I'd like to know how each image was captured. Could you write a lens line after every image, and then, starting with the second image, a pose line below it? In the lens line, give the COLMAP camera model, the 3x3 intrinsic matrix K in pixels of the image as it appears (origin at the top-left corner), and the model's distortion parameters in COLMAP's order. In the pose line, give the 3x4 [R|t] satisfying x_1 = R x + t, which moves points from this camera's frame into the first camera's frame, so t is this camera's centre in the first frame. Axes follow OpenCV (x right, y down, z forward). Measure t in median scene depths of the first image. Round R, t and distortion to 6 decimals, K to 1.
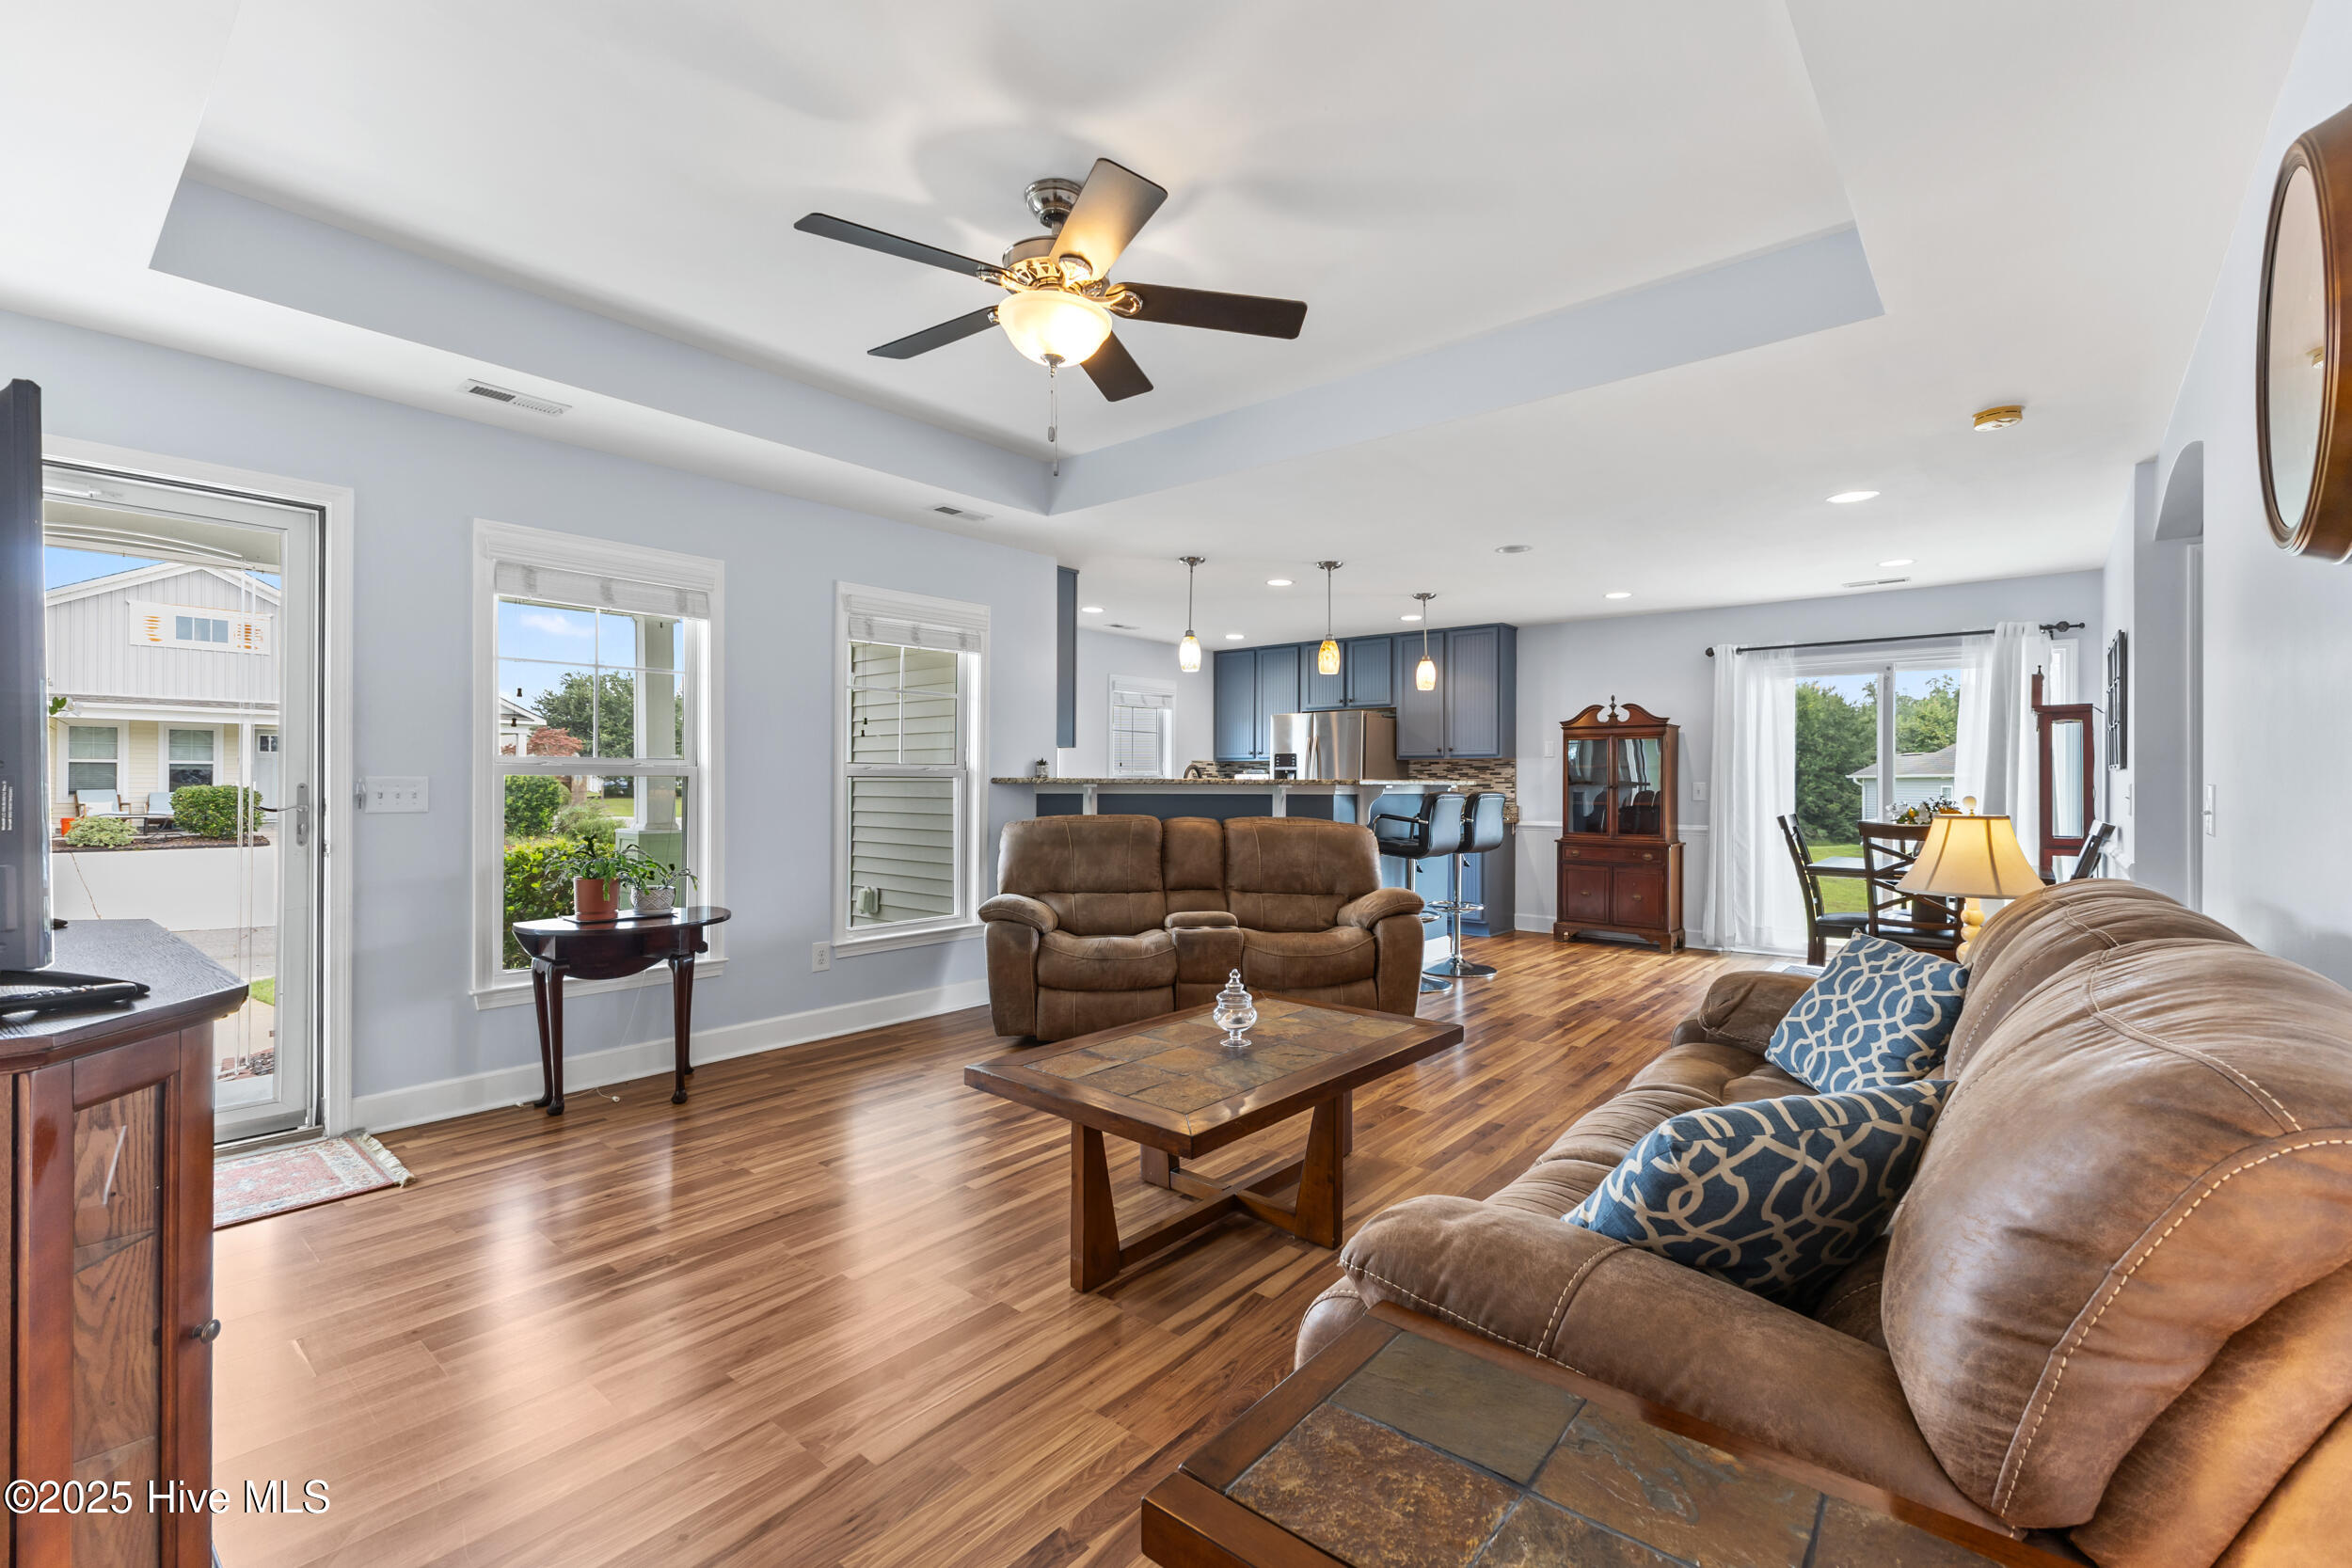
lens RADIAL K [[1020.3, 0, 1179.5], [0, 1020.3, 778.8], [0, 0, 1]] dist [-0.002940, -0.000011]
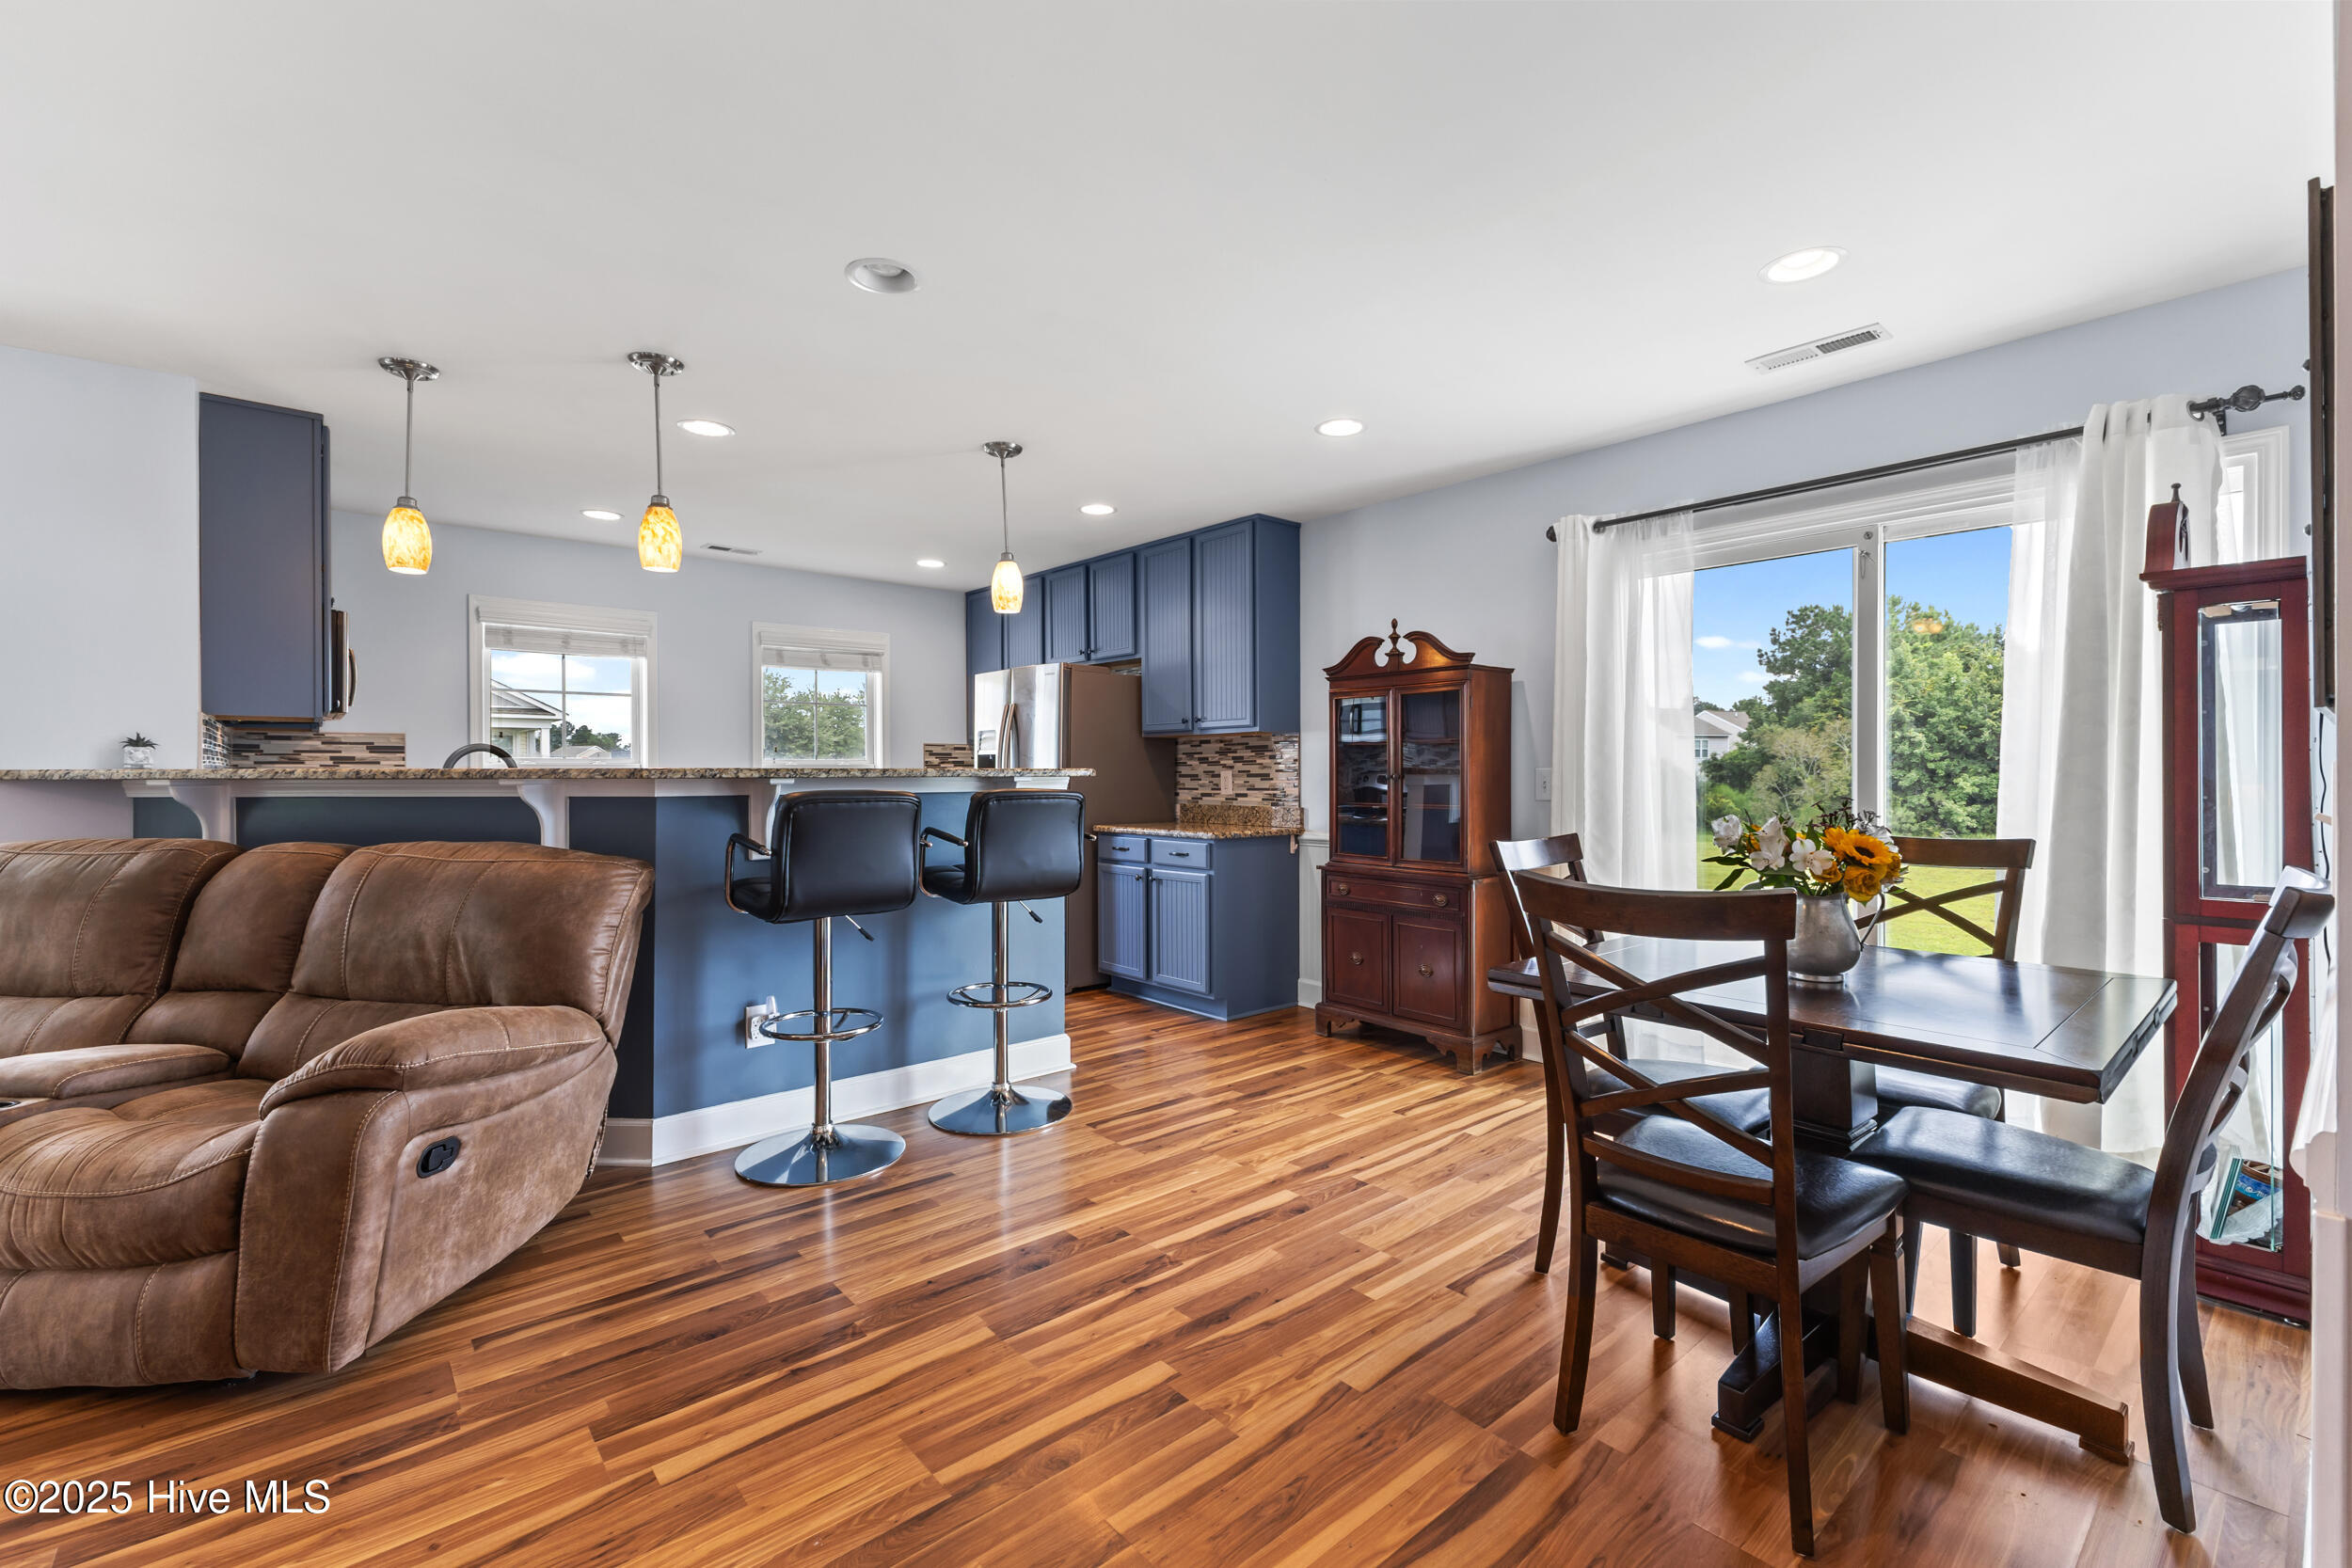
lens RADIAL K [[988.4, 0, 1189.4], [0, 988.4, 773.1], [0, 0, 1]] dist [-0.013391, -0.000053]
pose [[0.987243, -0.007542, -0.159043, 0.417081], [0.008146, 0.999962, 0.003149, 0.003404], [0.159013, -0.004404, 0.987267, 0.445028]]
